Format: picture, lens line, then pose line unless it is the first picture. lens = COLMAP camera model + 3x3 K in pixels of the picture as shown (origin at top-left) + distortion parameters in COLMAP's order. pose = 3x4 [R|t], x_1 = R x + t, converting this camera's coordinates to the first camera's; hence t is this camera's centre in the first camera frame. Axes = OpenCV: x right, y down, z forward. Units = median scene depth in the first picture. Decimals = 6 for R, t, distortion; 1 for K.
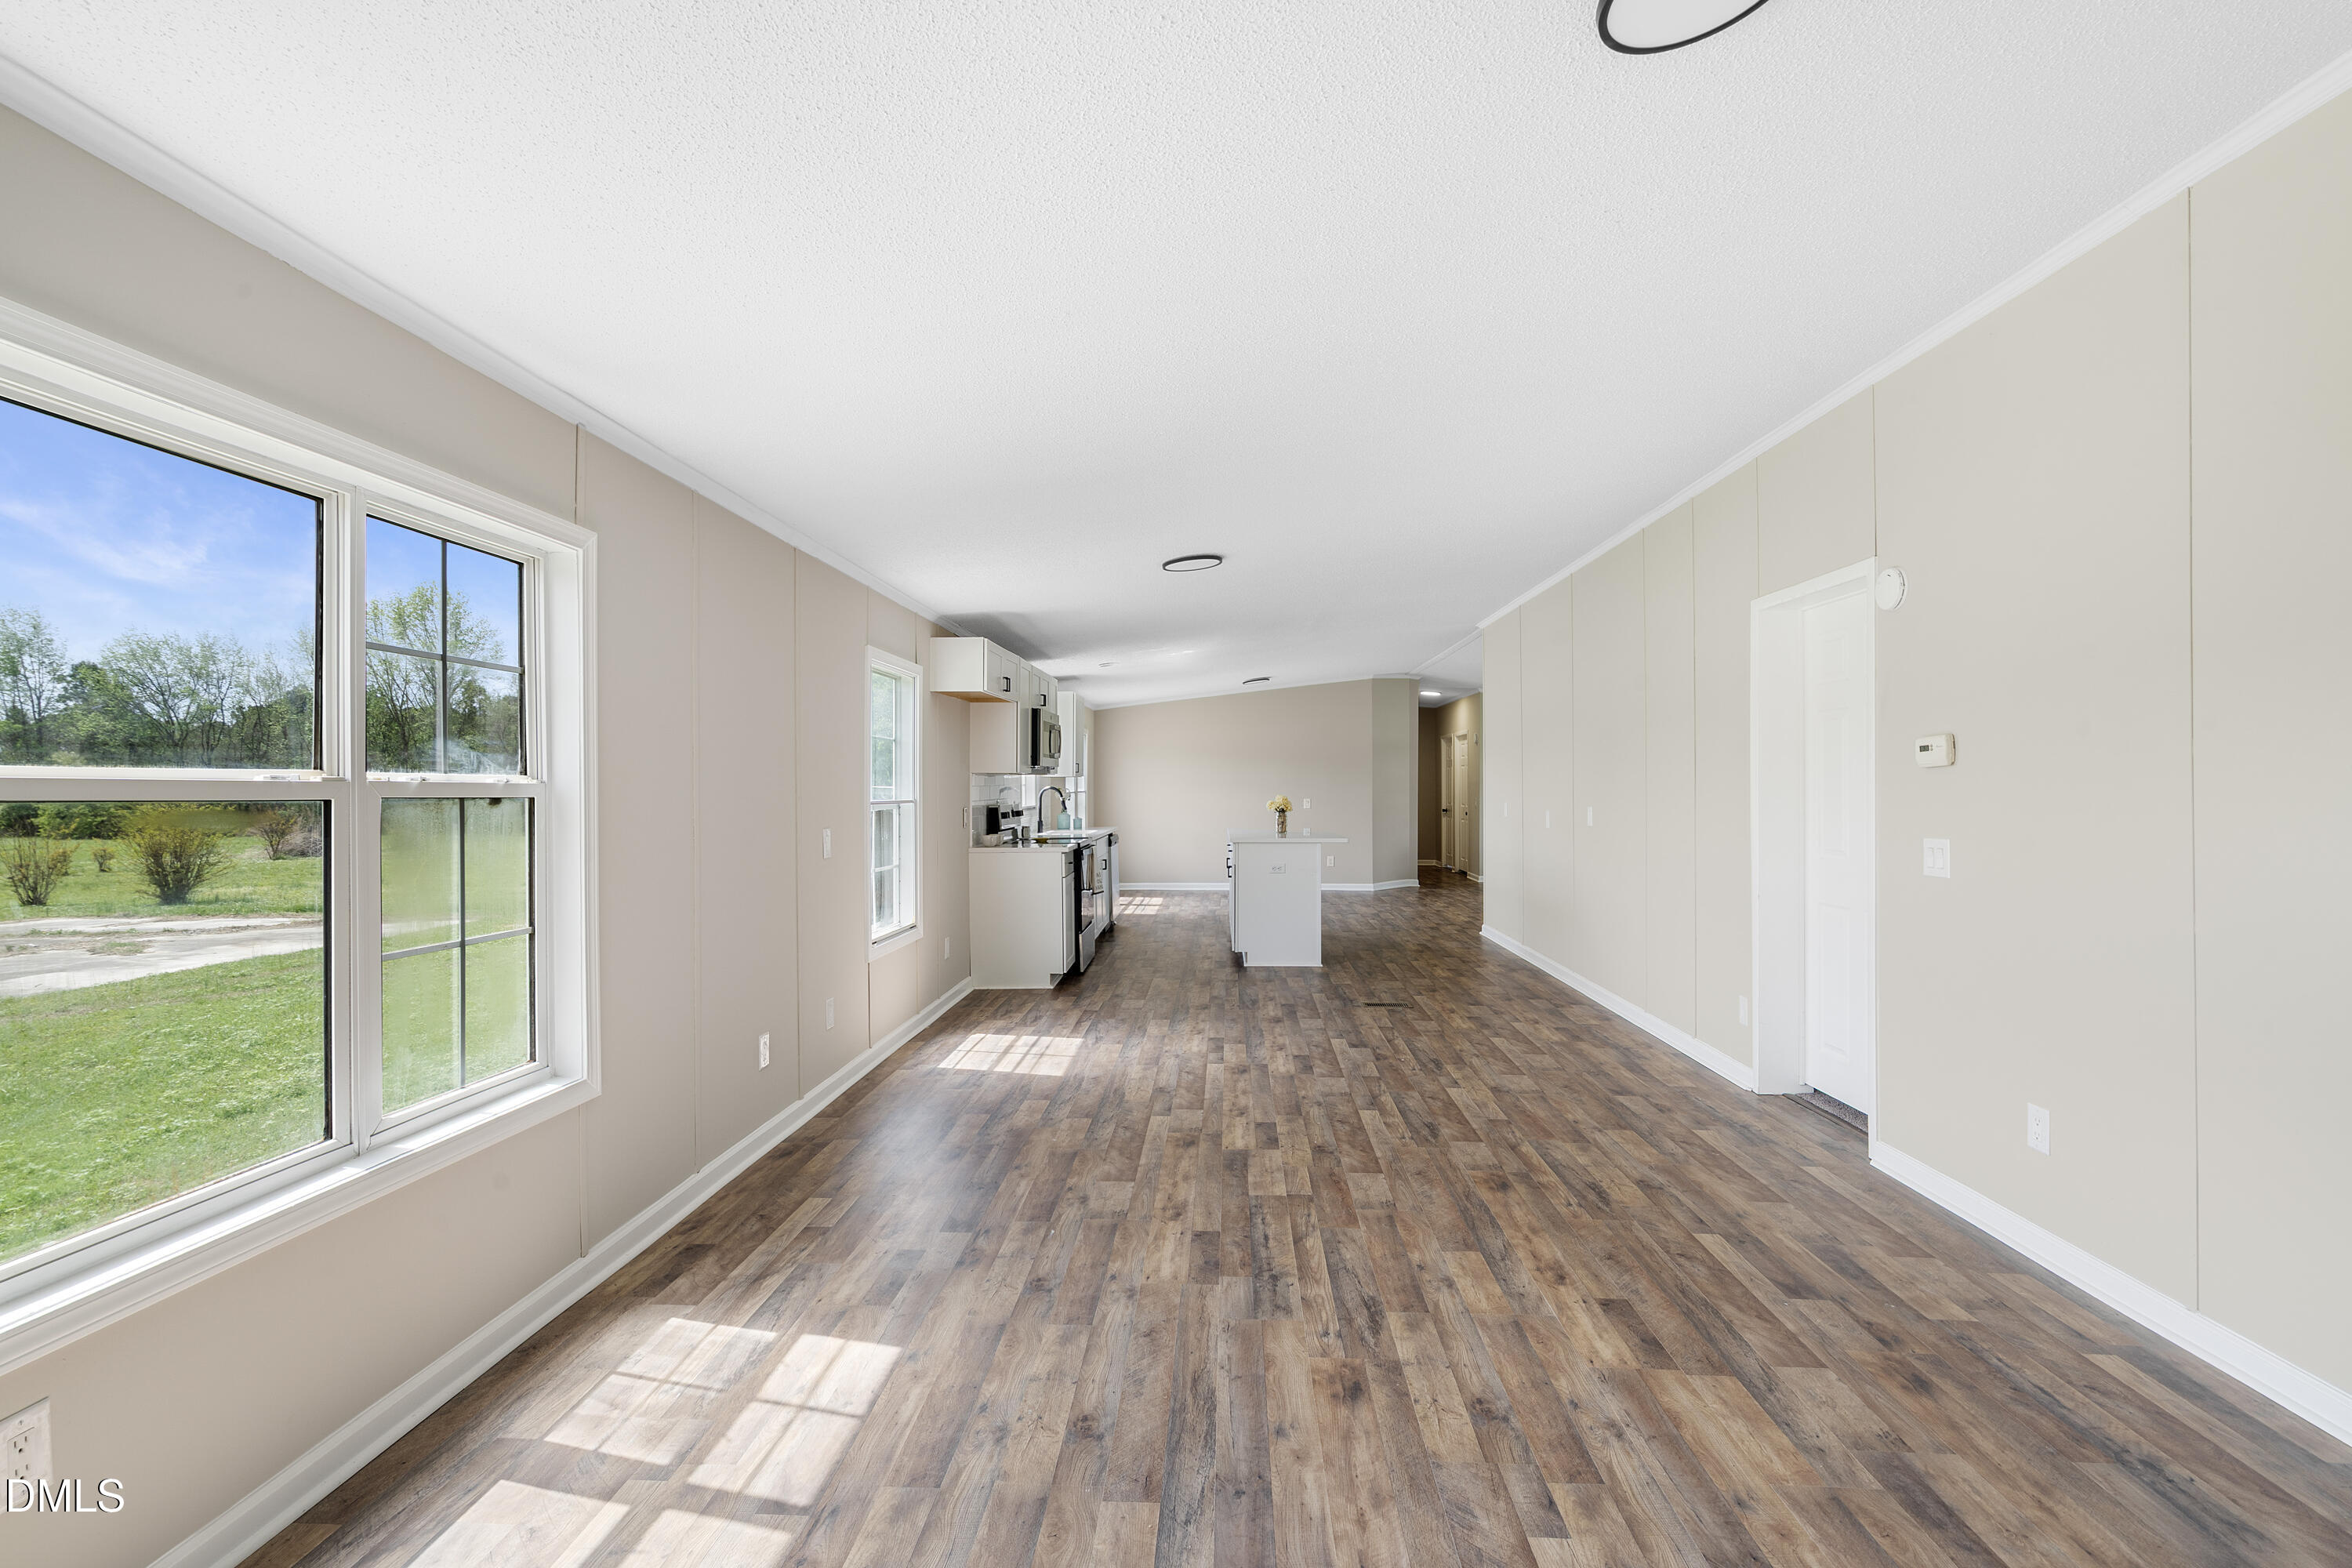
lens RADIAL K [[1079.2, 0, 1167.9], [0, 1079.2, 769.6], [0, 0, 1]] dist [-0.001850, 0.000351]
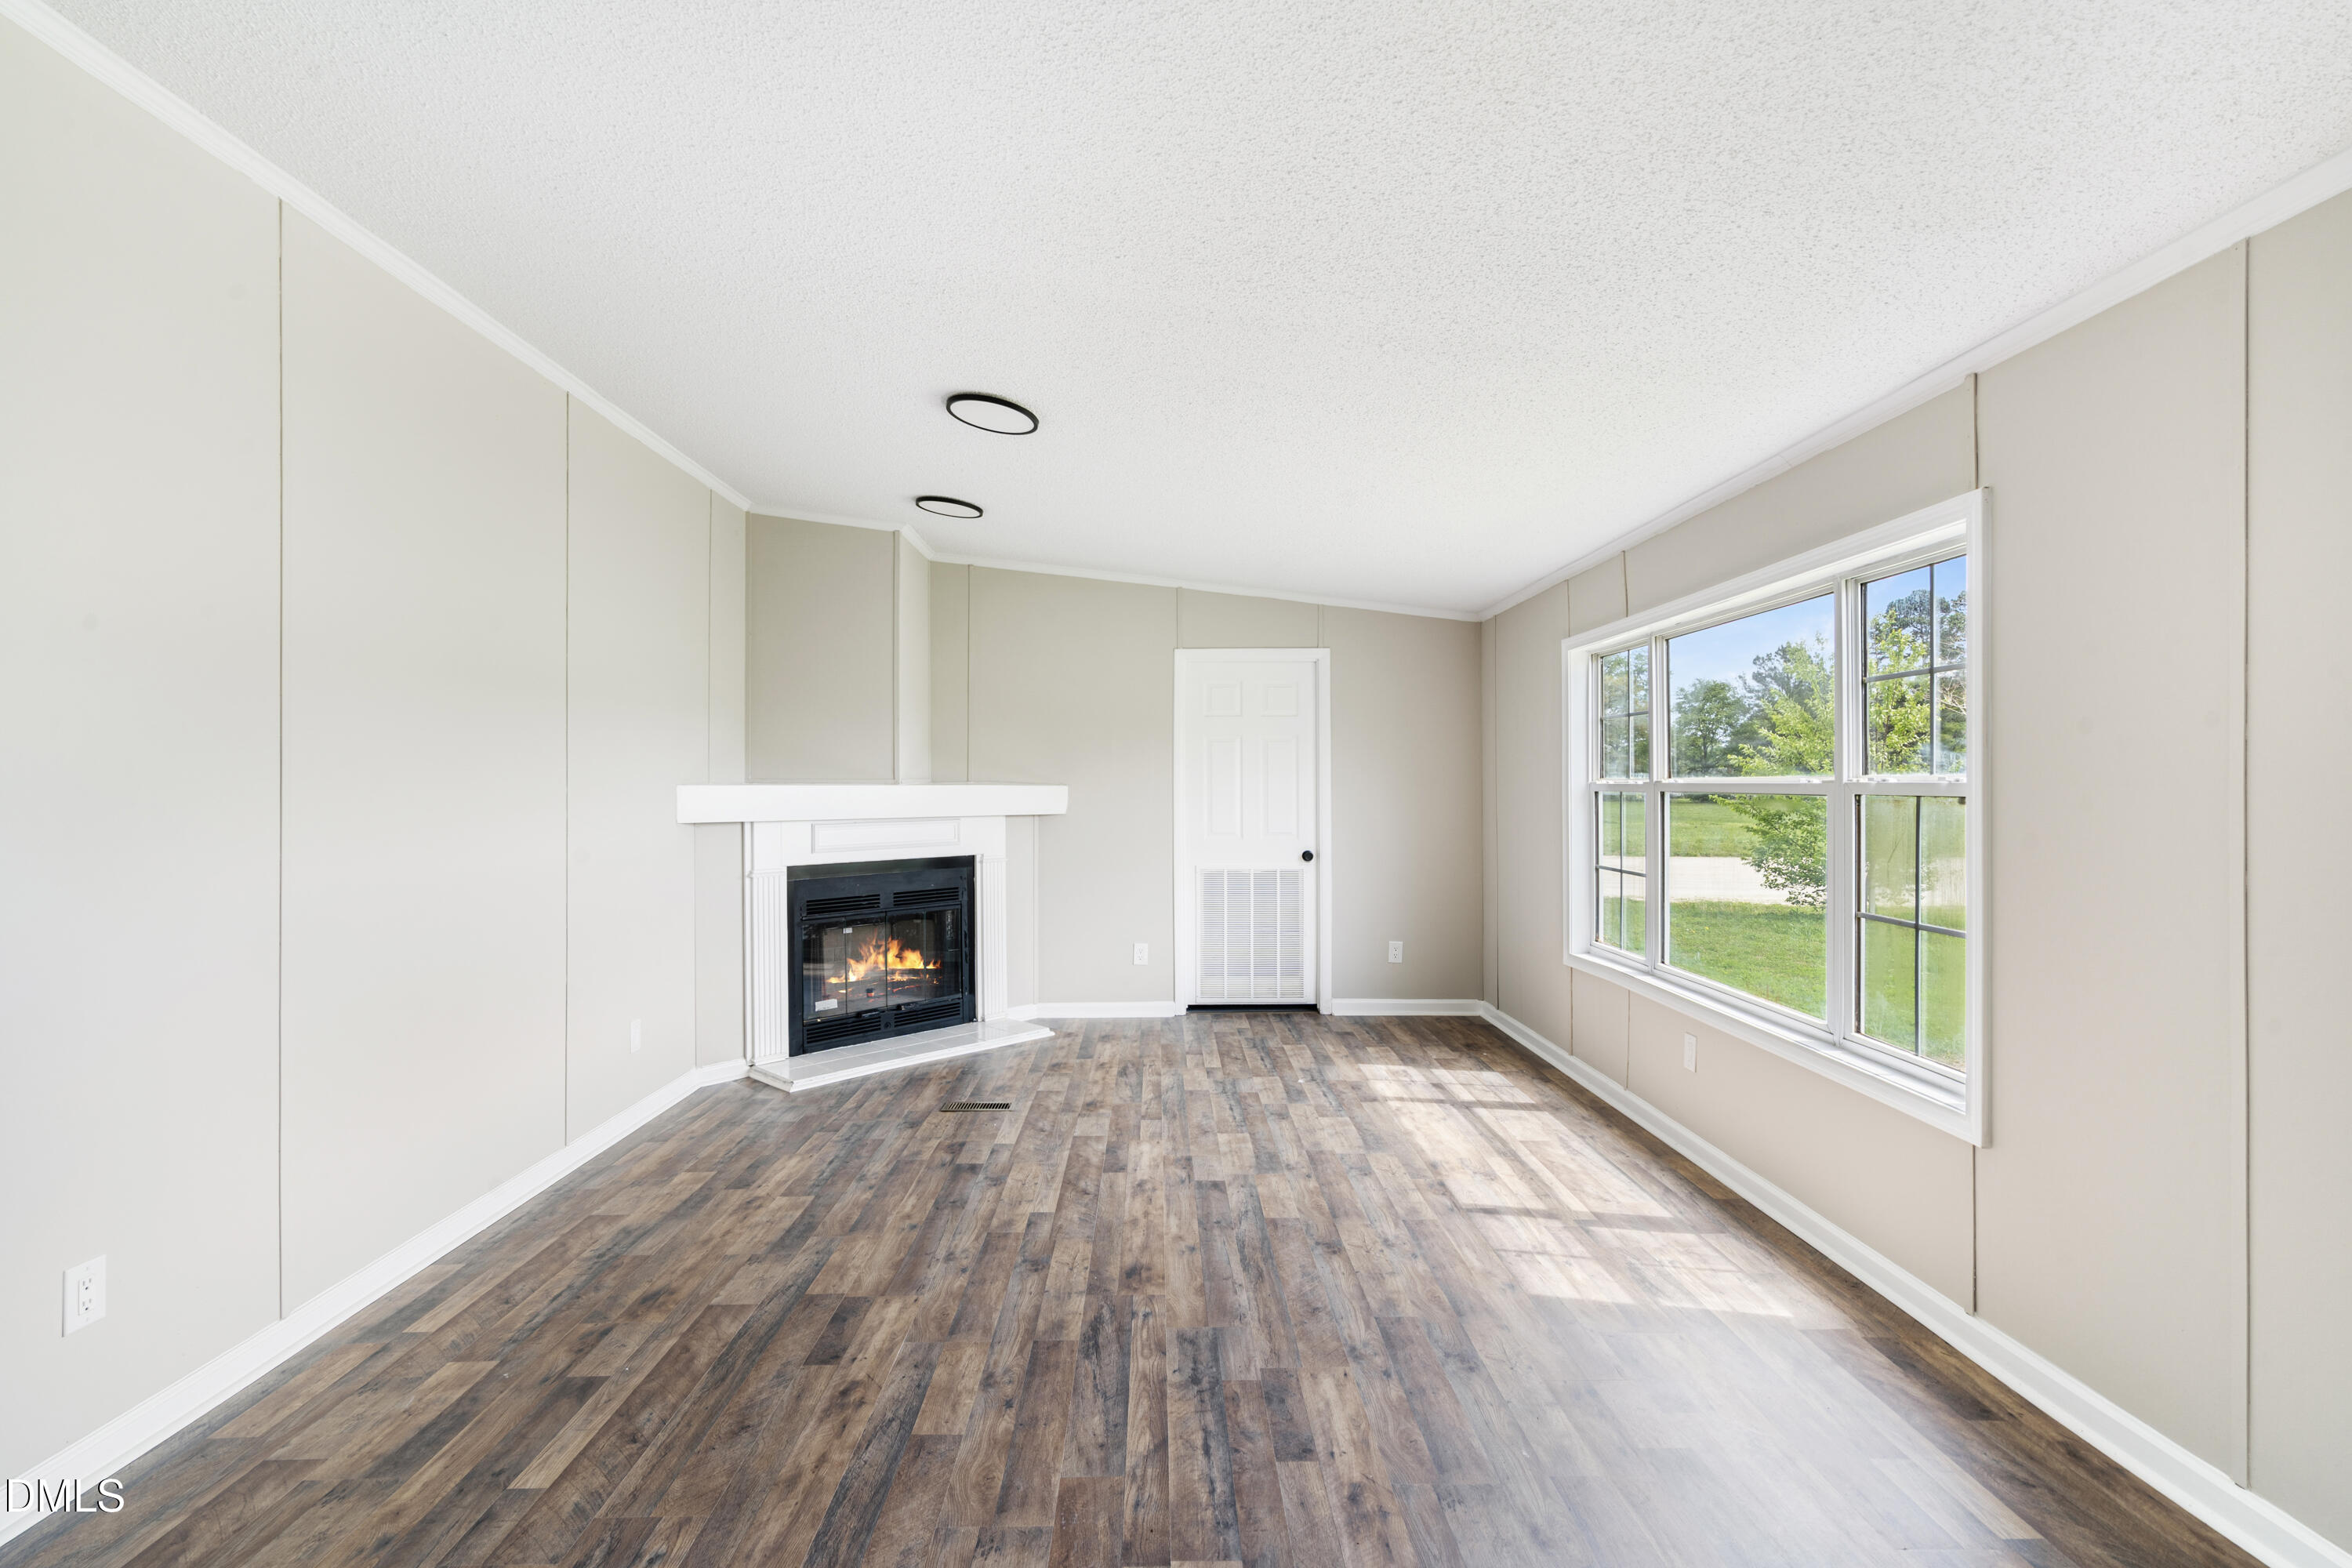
lens RADIAL K [[1079.2, 0, 1167.9], [0, 1079.2, 769.6], [0, 0, 1]] dist [-0.001850, 0.000351]
pose [[-0.997598, 0.003944, -0.069152, 0.194889], [0.006393, 0.999359, -0.035228, 0.033553], [0.068969, -0.035586, -0.996984, 2.048738]]
